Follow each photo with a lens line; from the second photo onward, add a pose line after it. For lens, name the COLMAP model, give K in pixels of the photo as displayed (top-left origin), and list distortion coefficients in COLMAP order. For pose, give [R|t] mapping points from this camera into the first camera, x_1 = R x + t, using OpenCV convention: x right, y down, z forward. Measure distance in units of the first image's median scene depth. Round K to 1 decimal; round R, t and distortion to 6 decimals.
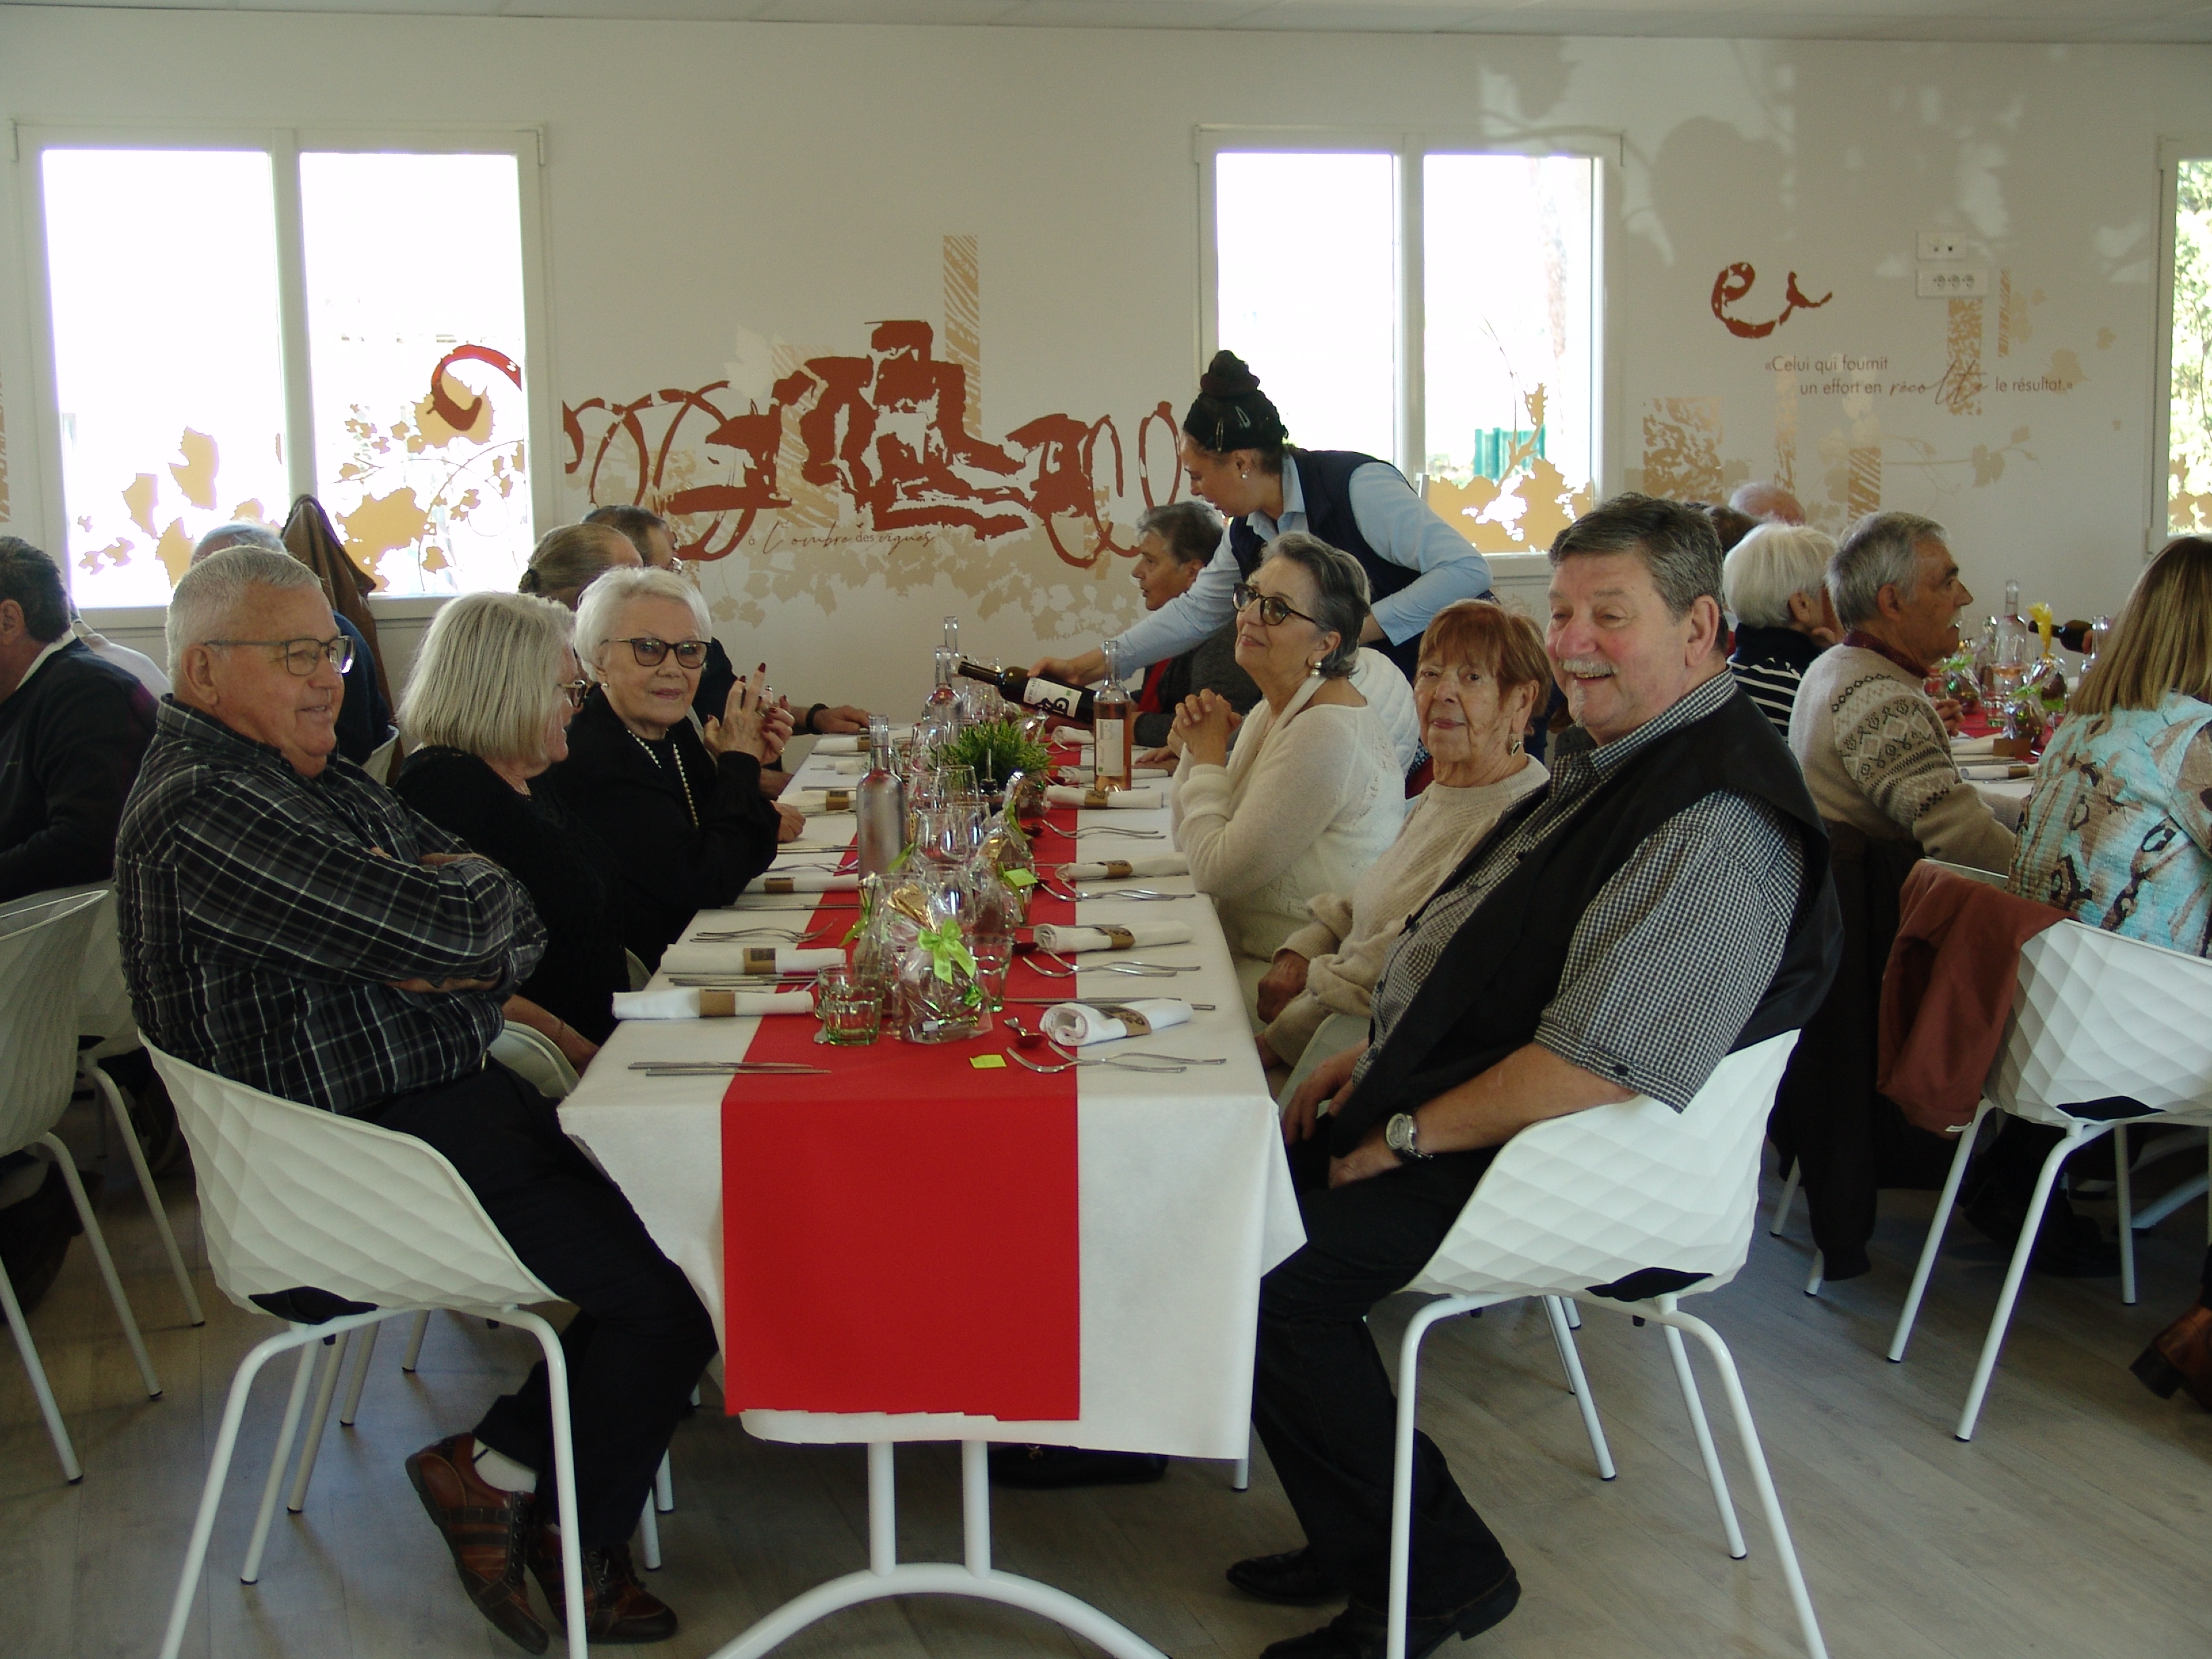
lens RADIAL K [[3167.4, 0, 1130.5], [0, 3167.4, 830.0], [0, 0, 1]] dist [-0.023037, 0.252897]
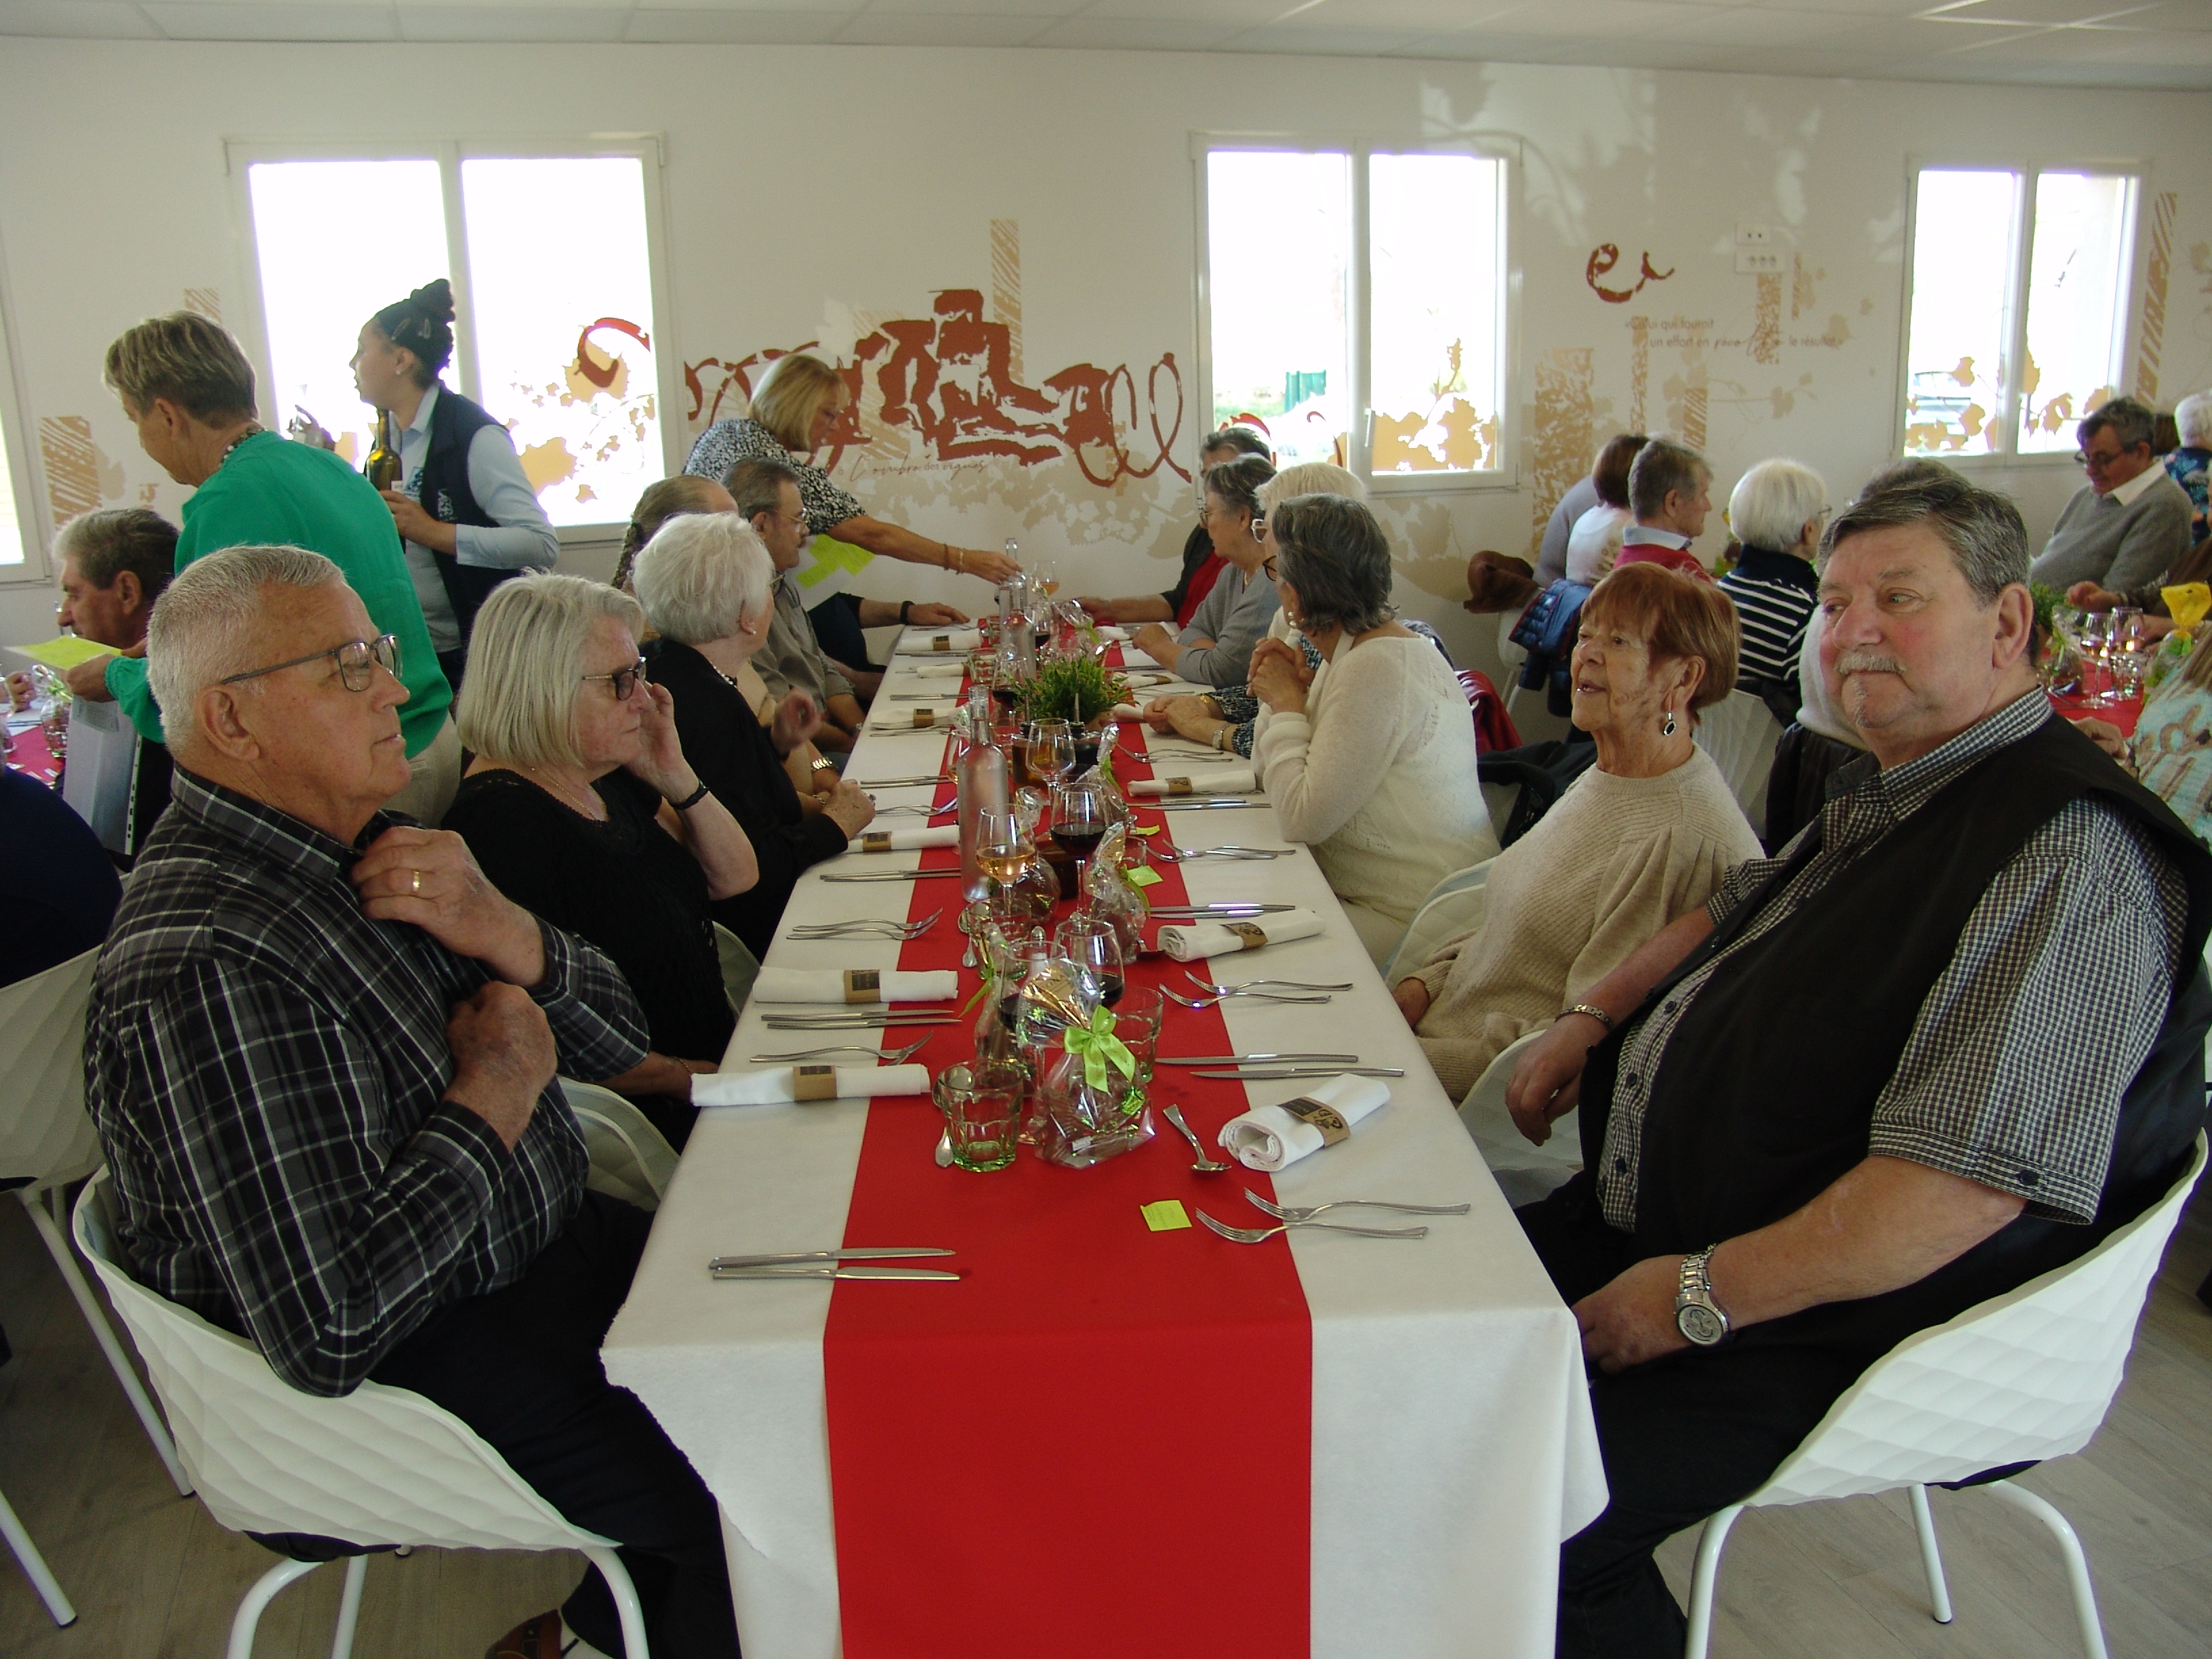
lens RADIAL K [[1848.8, 0, 1118.2], [0, 1848.8, 829.4], [0, 0, 1]] dist [-0.159365, 0.146347]
pose [[0.999524, -0.018061, 0.025015, -0.031492], [0.014973, 0.992836, 0.118541, -0.035359], [-0.026977, -0.118110, 0.992634, 0.268728]]
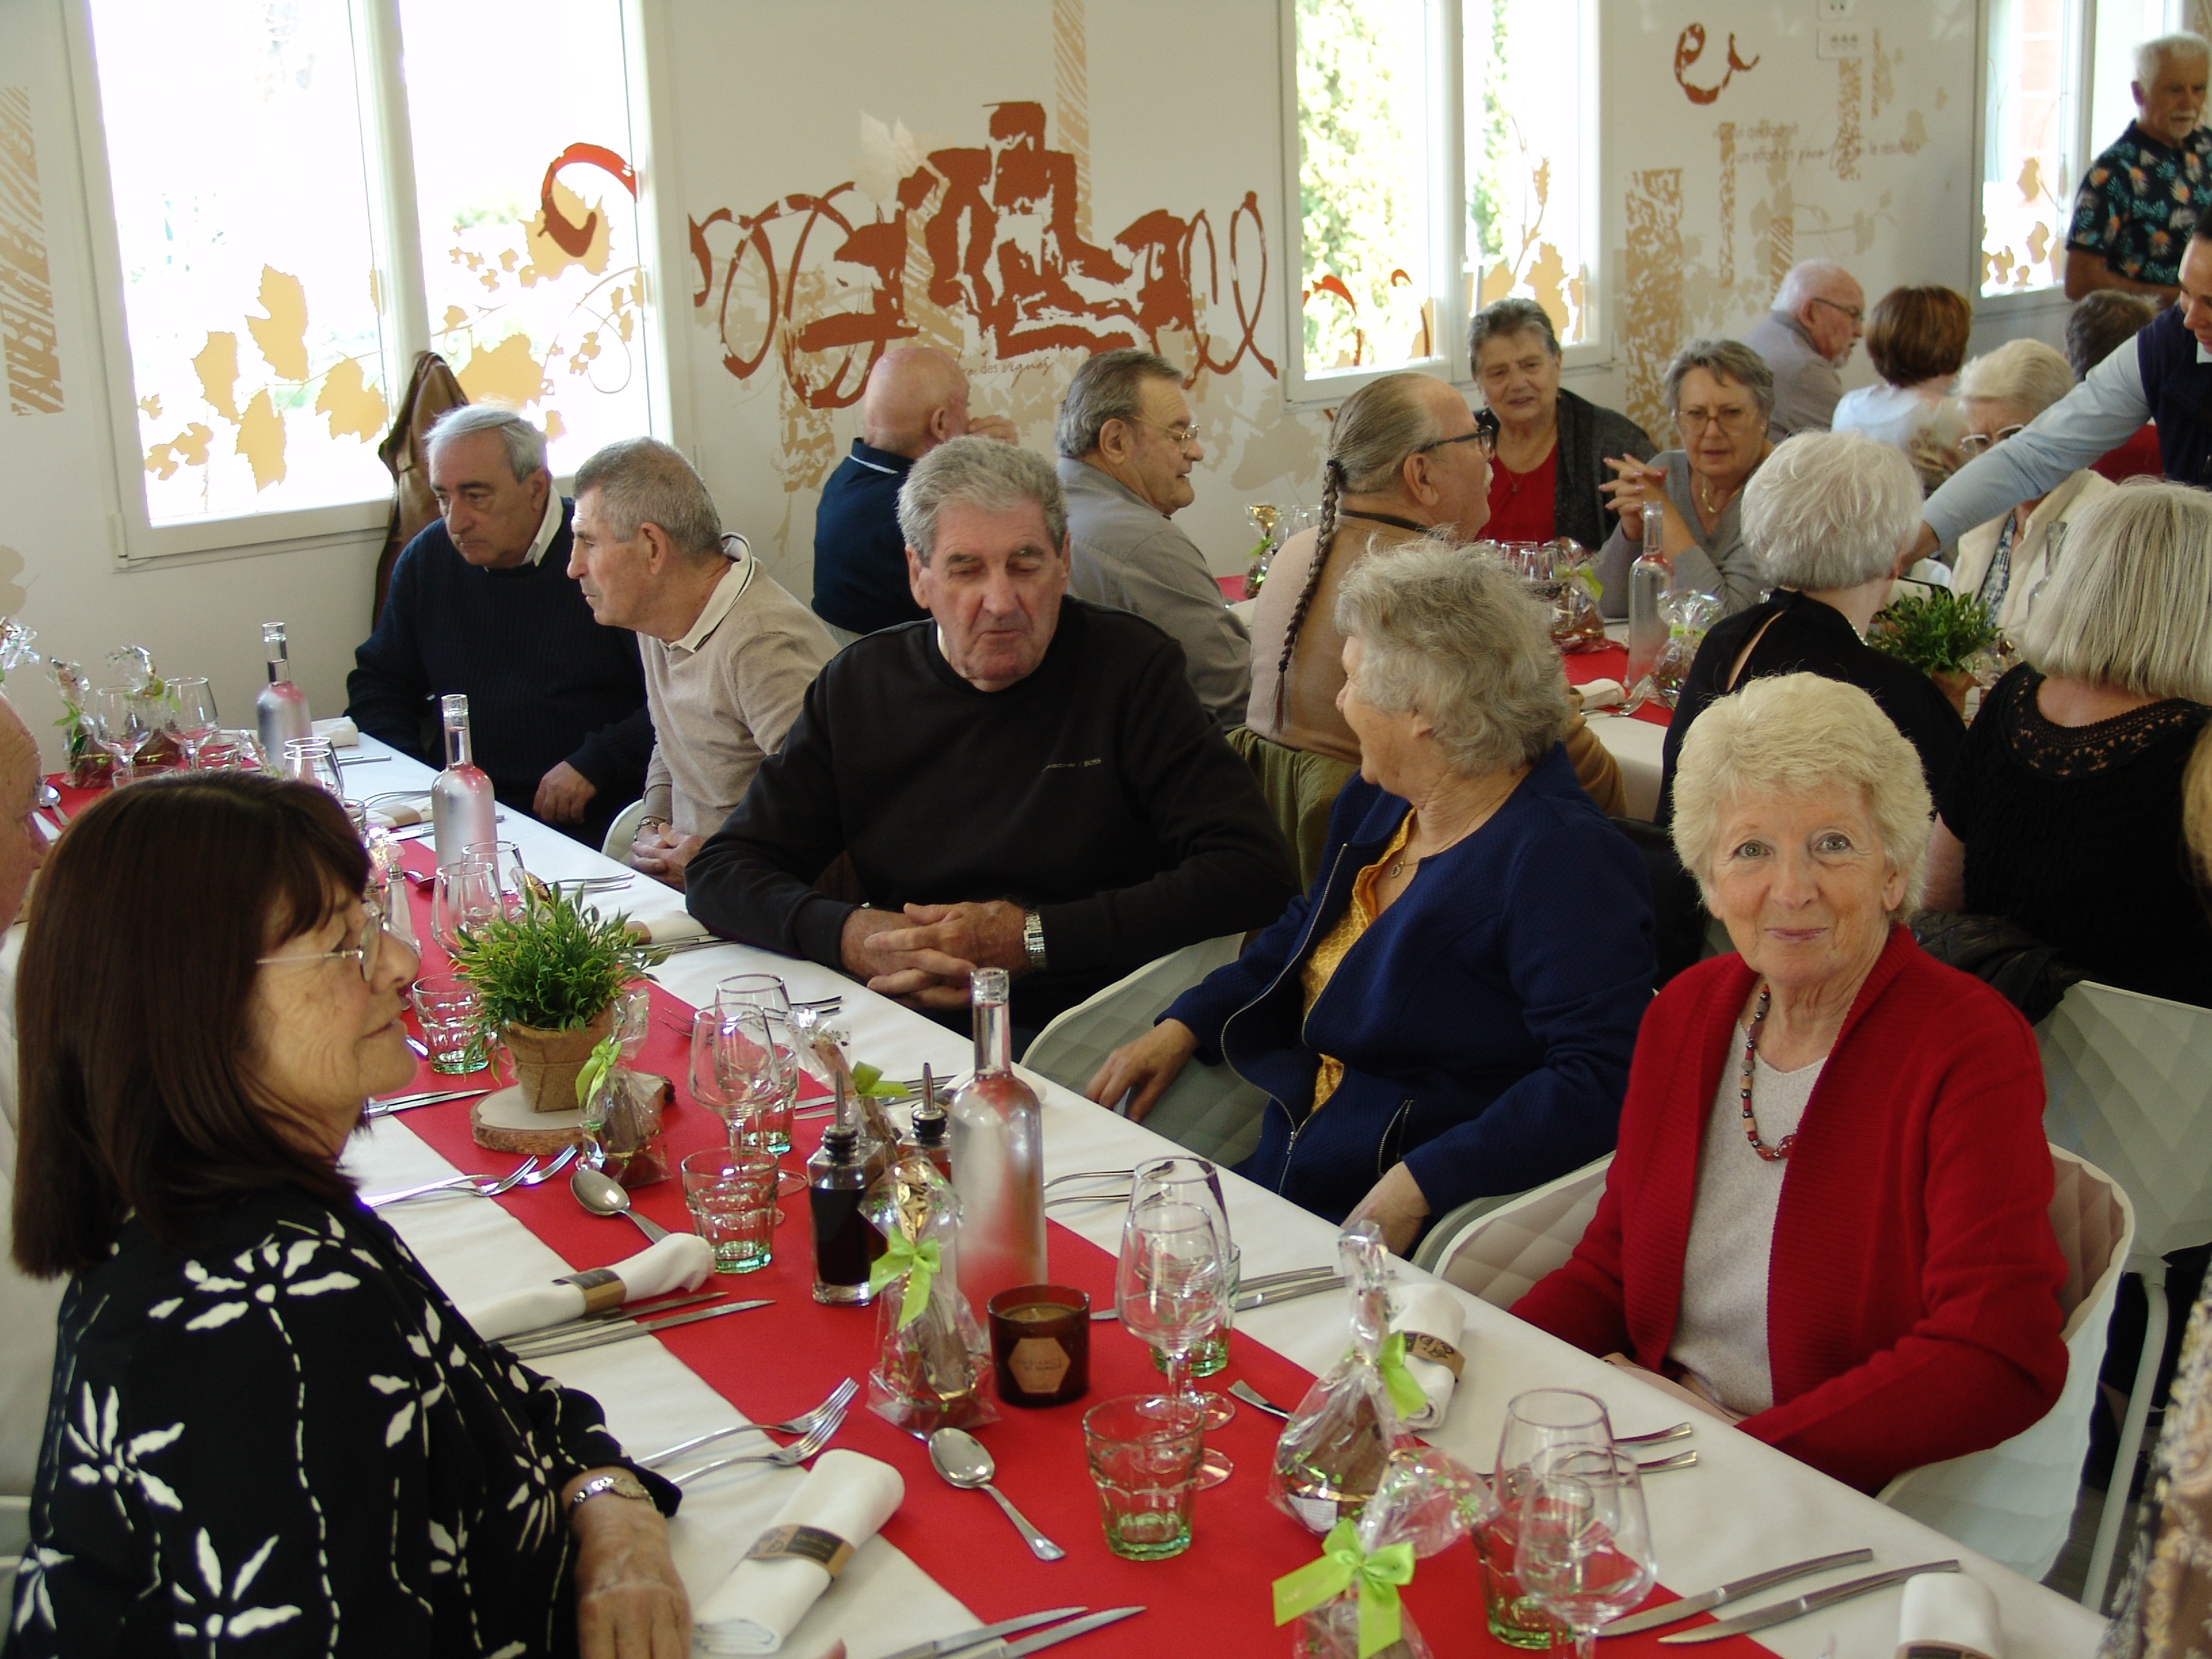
lens RADIAL K [[3167.4, 0, 1130.5], [0, 3167.4, 830.0], [0, 0, 1]] dist [-0.023037, 0.252897]
pose [[0.892511, -0.116441, 0.435736, -0.427317], [0.083323, 0.992038, 0.094430, -0.047805], [-0.443262, -0.047973, 0.895107, 0.237564]]
